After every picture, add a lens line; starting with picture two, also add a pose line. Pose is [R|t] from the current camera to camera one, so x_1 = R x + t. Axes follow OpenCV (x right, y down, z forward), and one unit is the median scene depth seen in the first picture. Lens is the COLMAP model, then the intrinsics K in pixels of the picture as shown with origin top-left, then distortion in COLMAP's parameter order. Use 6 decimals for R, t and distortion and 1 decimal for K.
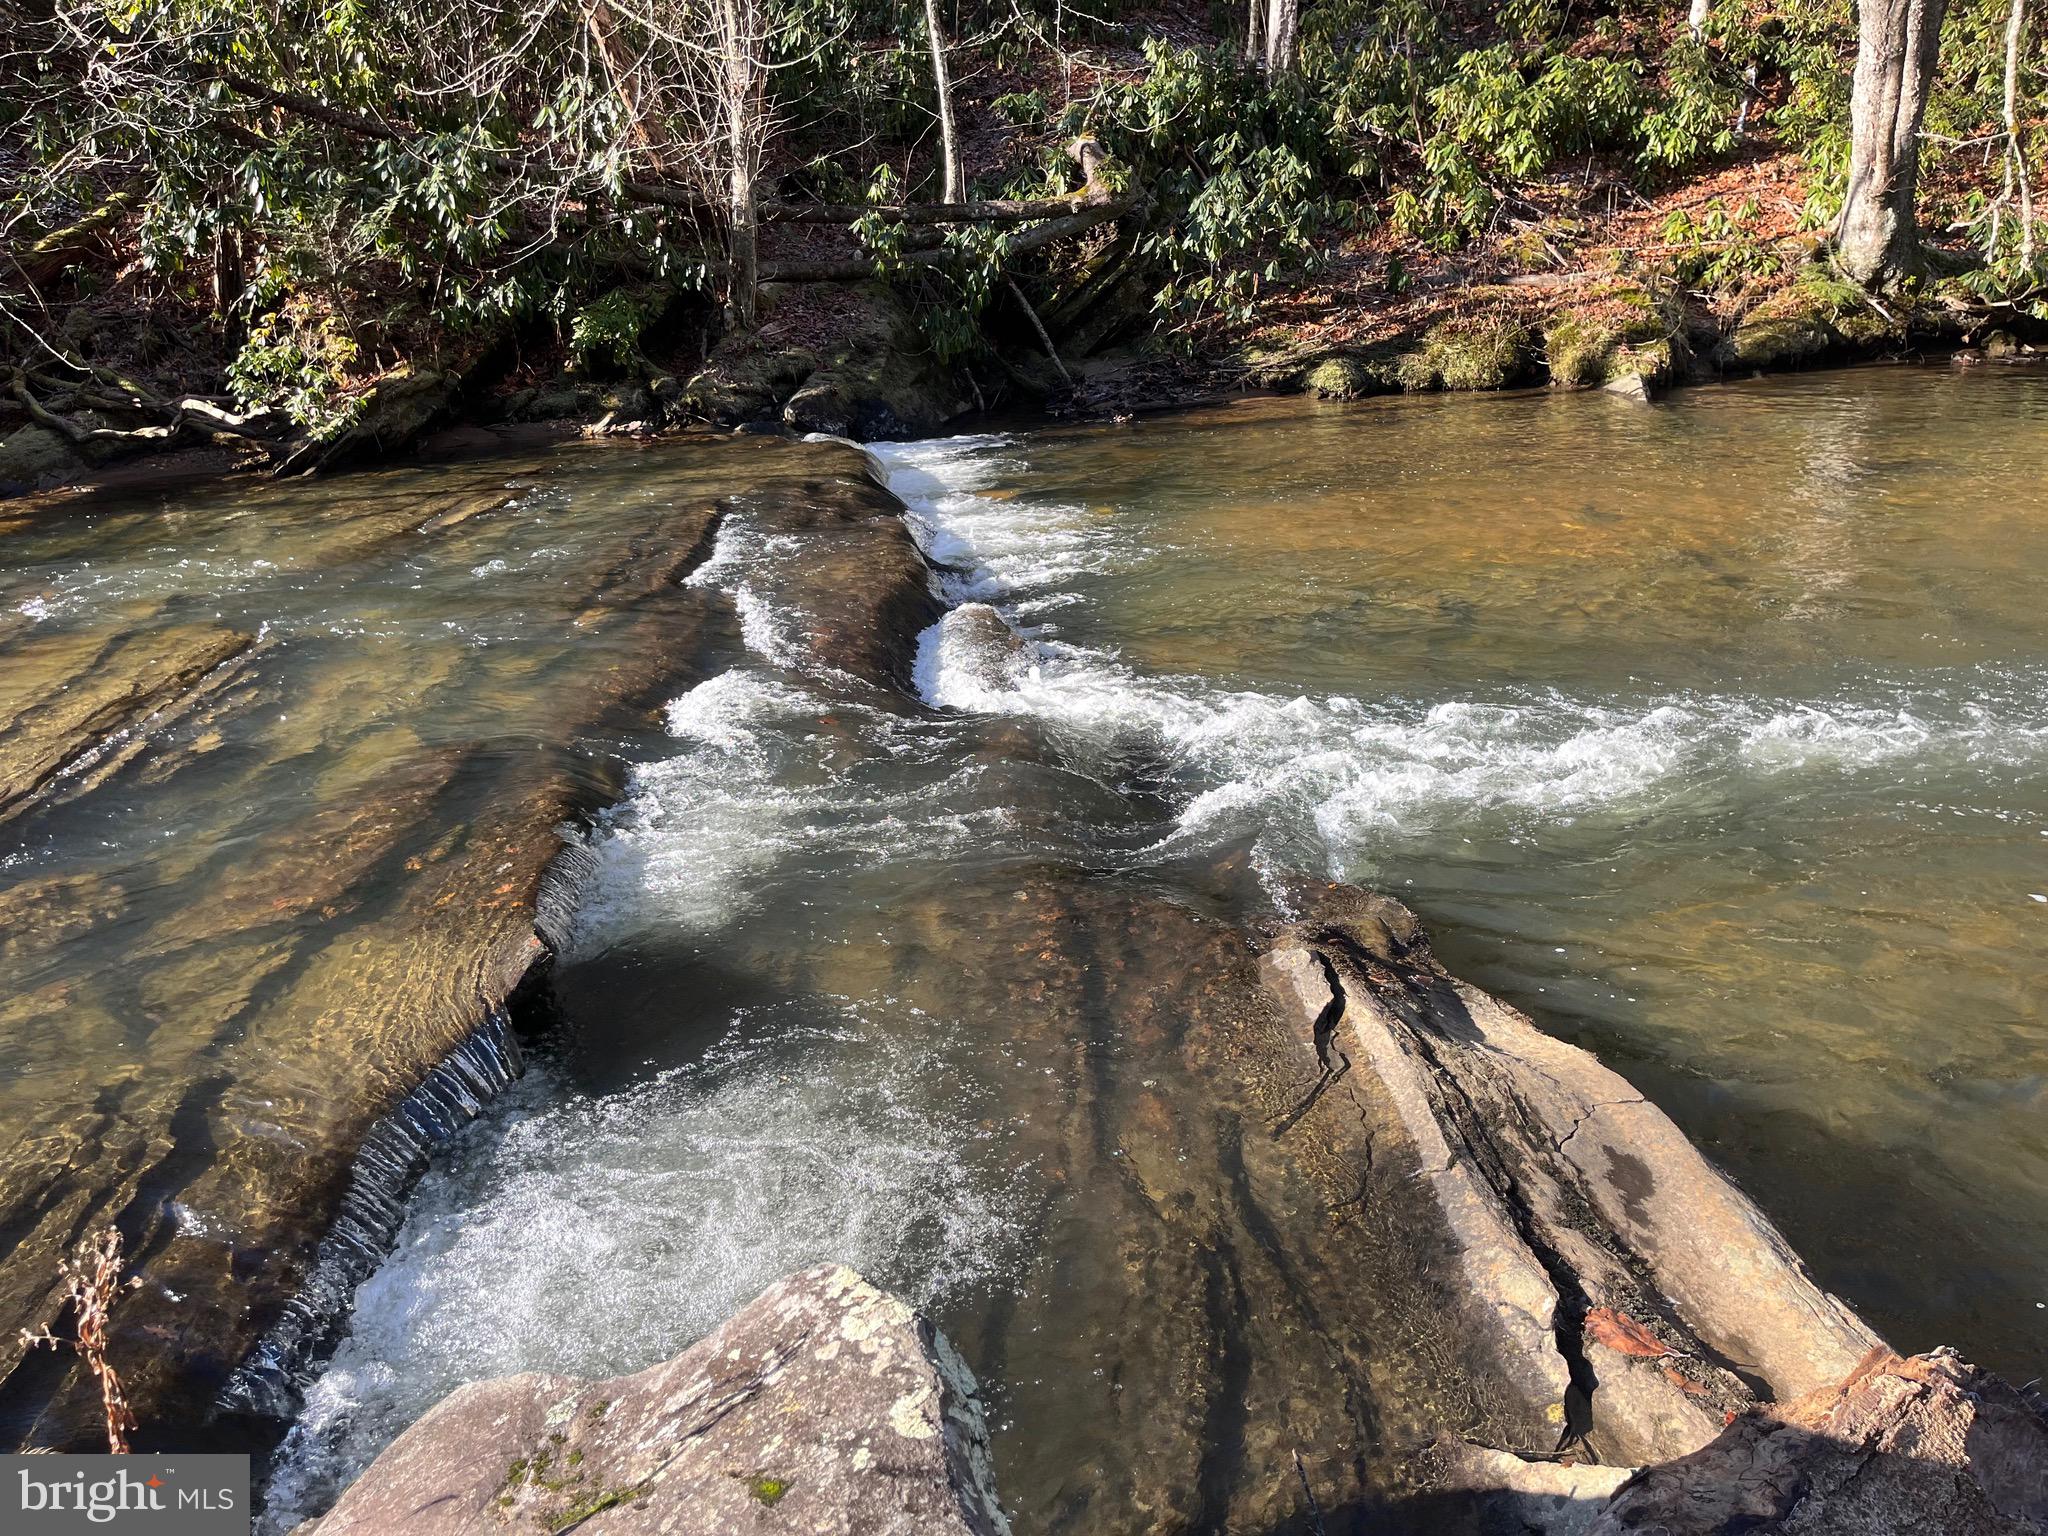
lens RADIAL K [[1531.8, 0, 1024.0], [0, 1531.8, 768.0], [0, 0, 1]] dist [0.067778, -0.086520]
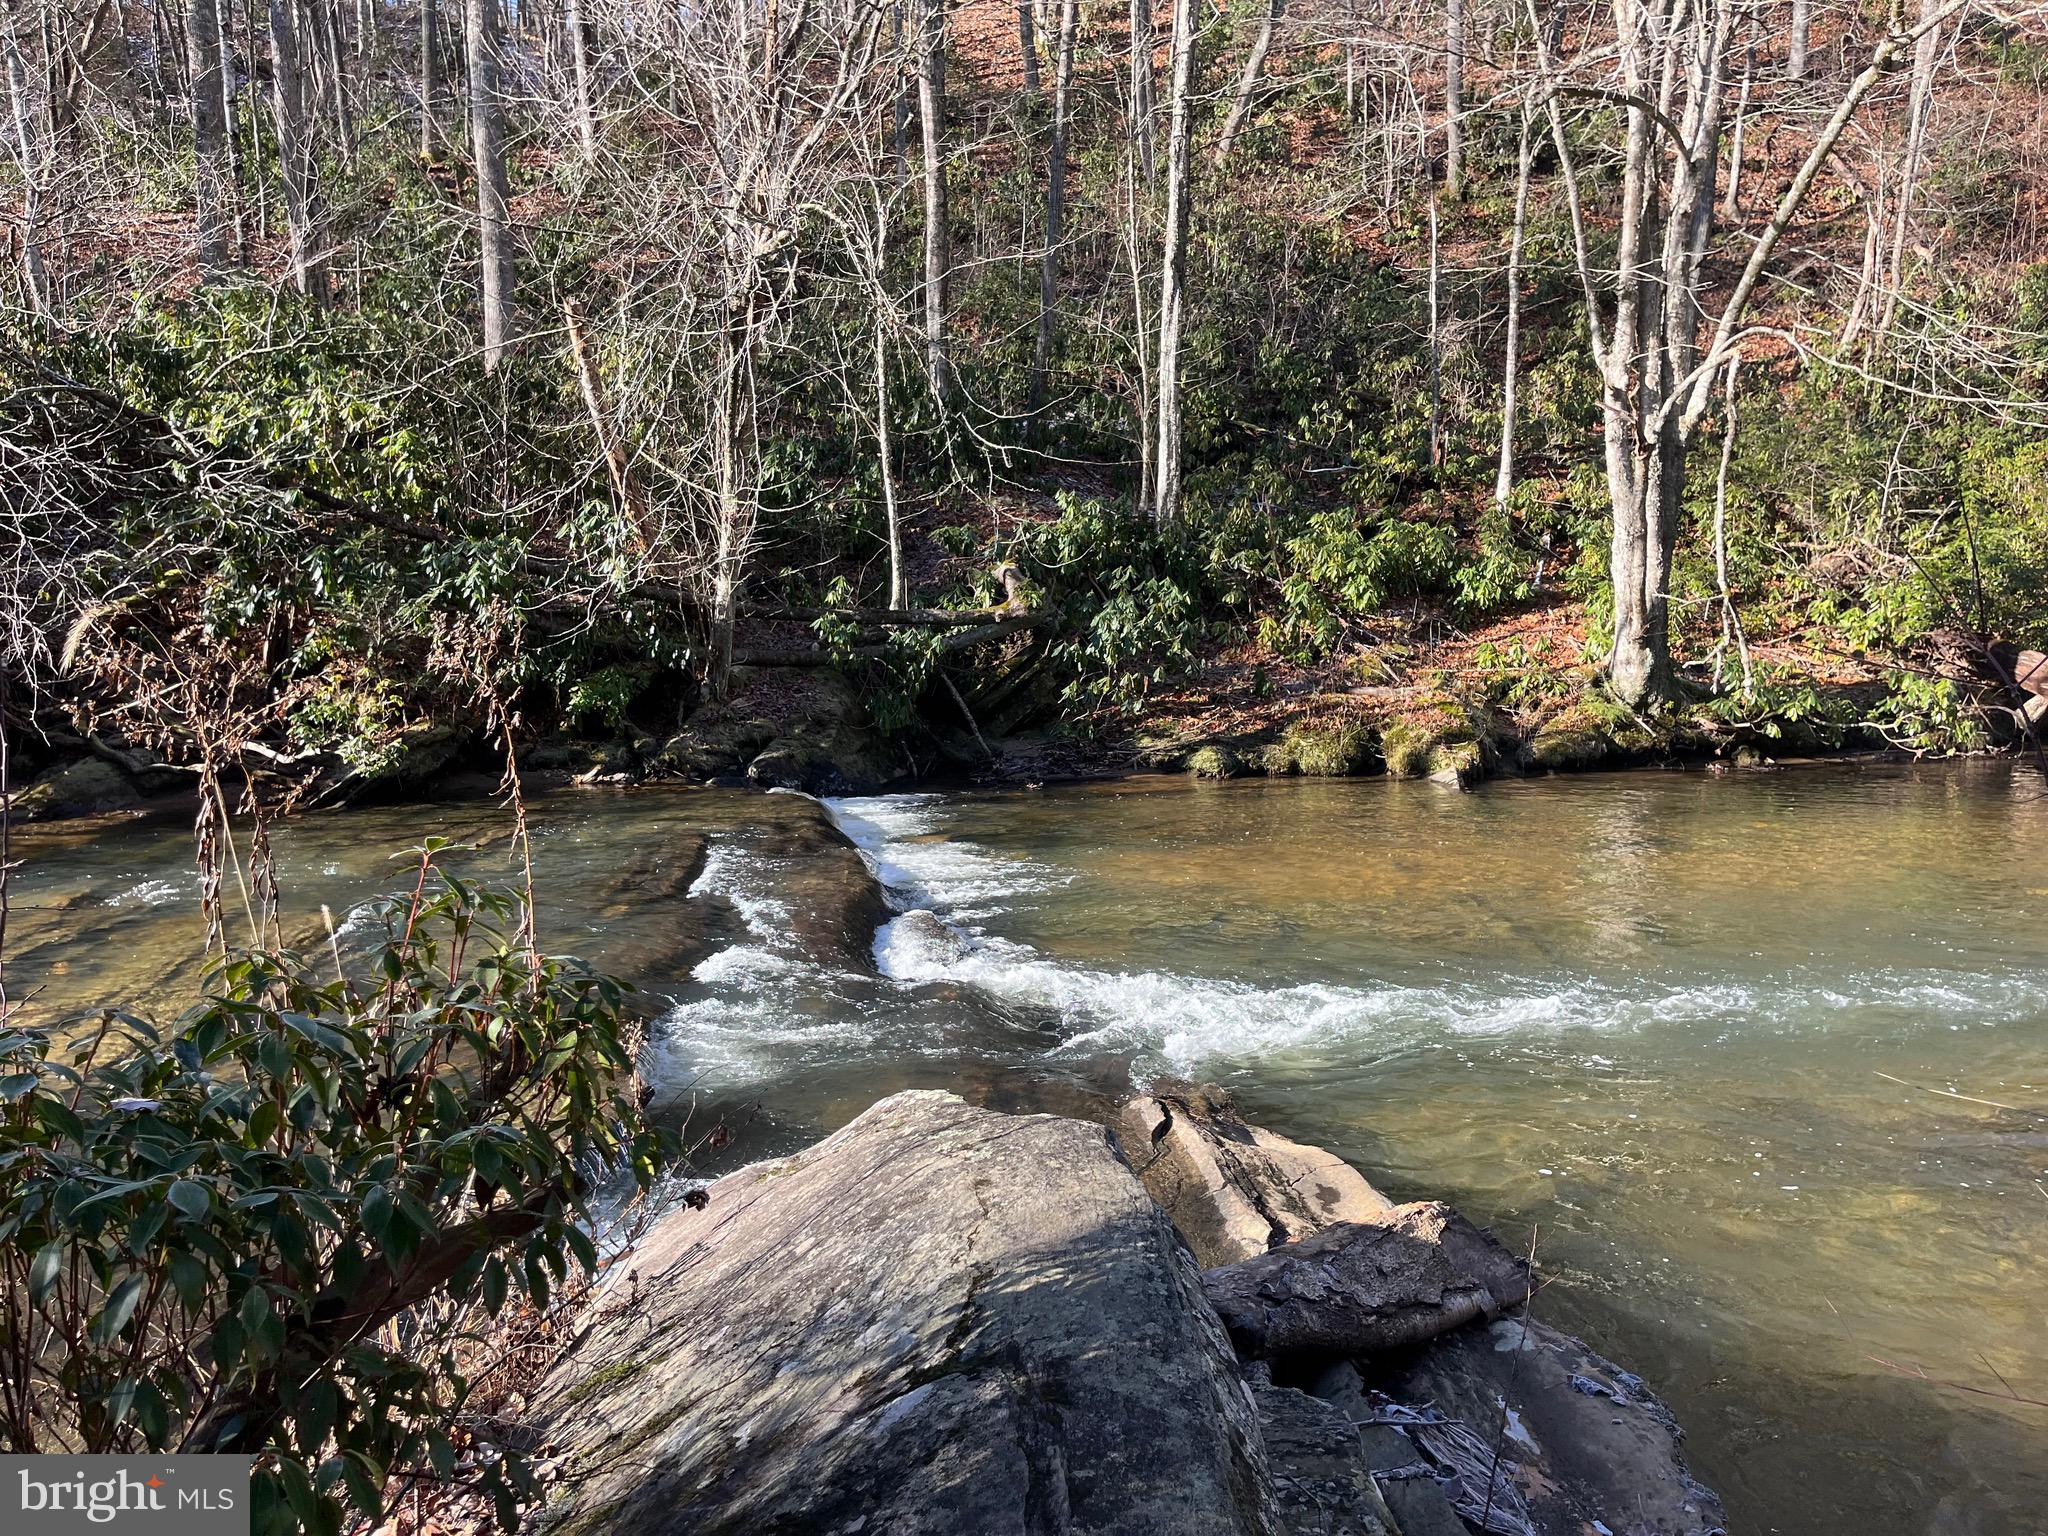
lens RADIAL K [[1531.8, 0, 1024.0], [0, 1531.8, 768.0], [0, 0, 1]] dist [0.067778, -0.086520]
pose [[0.997624, 0.038385, 0.057215, -0.011240], [-0.023397, 0.969821, -0.242692, 0.045053], [-0.064804, 0.240777, 0.968415, -0.144963]]
